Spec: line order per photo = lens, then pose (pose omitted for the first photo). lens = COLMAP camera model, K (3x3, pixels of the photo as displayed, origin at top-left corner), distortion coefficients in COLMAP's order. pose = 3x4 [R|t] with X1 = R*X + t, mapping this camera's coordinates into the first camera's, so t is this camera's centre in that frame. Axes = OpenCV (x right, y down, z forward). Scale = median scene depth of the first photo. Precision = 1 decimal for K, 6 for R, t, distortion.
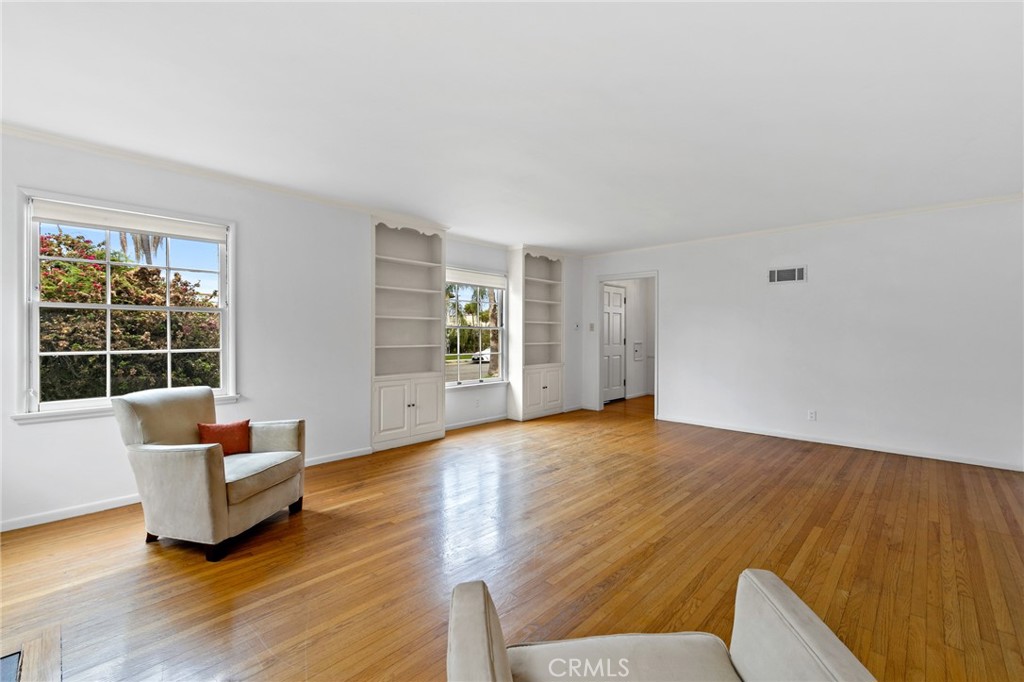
lens RADIAL K [[442.8, 0, 533.6], [0, 442.8, 335.2], [0, 0, 1]] dist [0.002285, 0.000511]
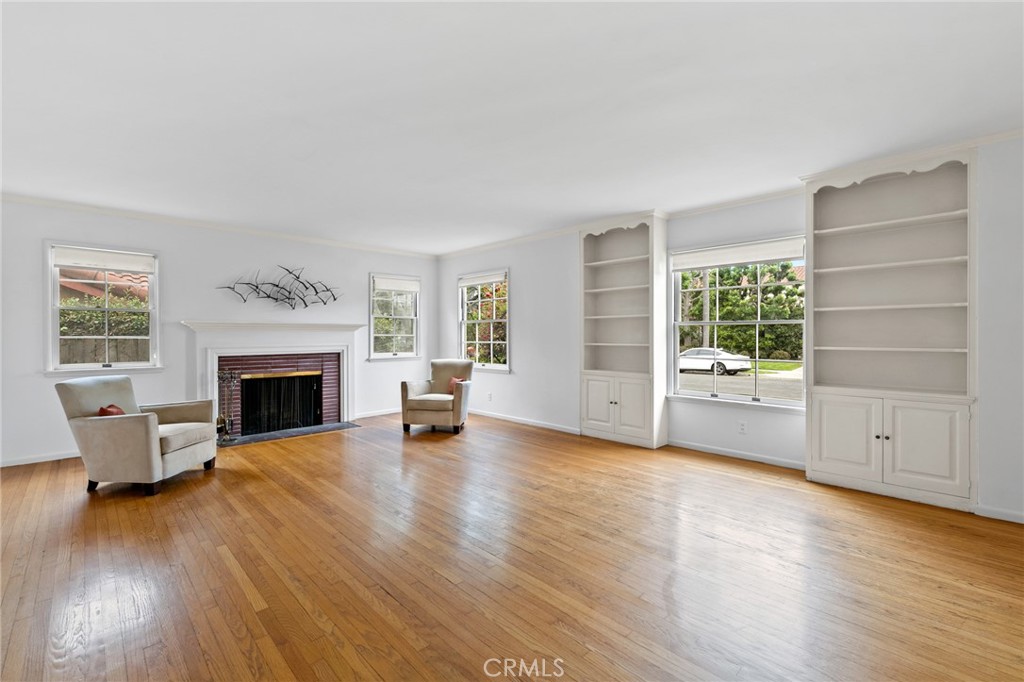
lens RADIAL K [[442.8, 0, 507.3], [0, 442.8, 338.6], [0, 0, 1]] dist [0.002285, 0.000511]
pose [[-0.073084, 0.010506, -0.997270, 0.801877], [0.002961, 0.999942, 0.010317, -0.000330], [0.997321, -0.002199, -0.073111, 0.880307]]
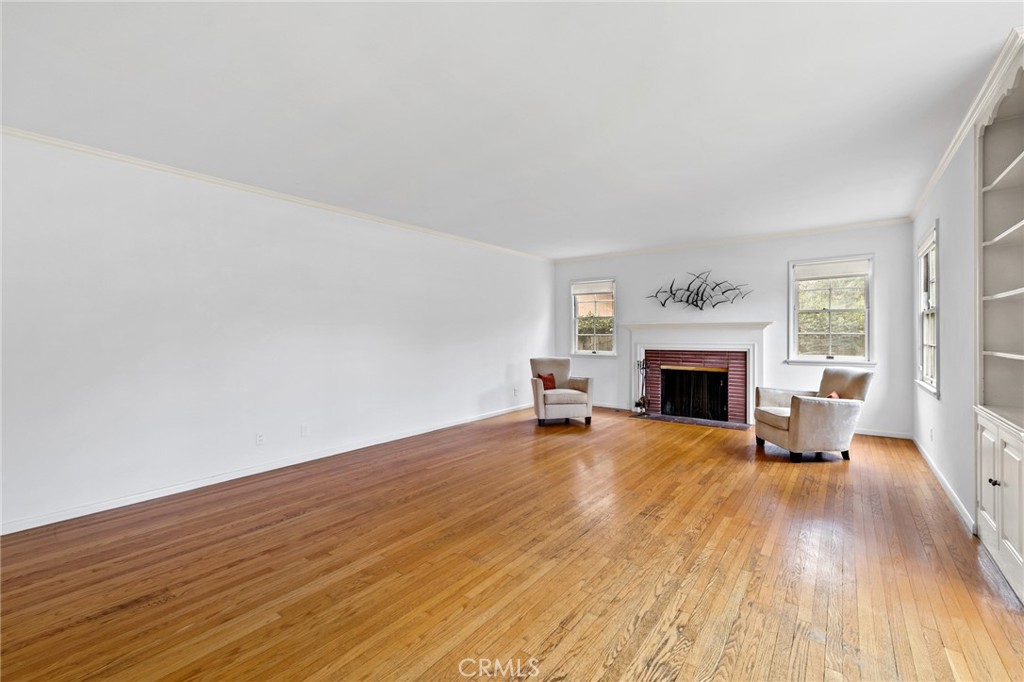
lens RADIAL K [[442.8, 0, 515.9], [0, 442.8, 338.6], [0, 0, 1]] dist [0.002285, 0.000511]
pose [[-0.997086, 0.010086, -0.075616, 0.281008], [0.009271, 0.999895, 0.011116, -0.004329], [0.075720, 0.010382, -0.997075, 1.511056]]
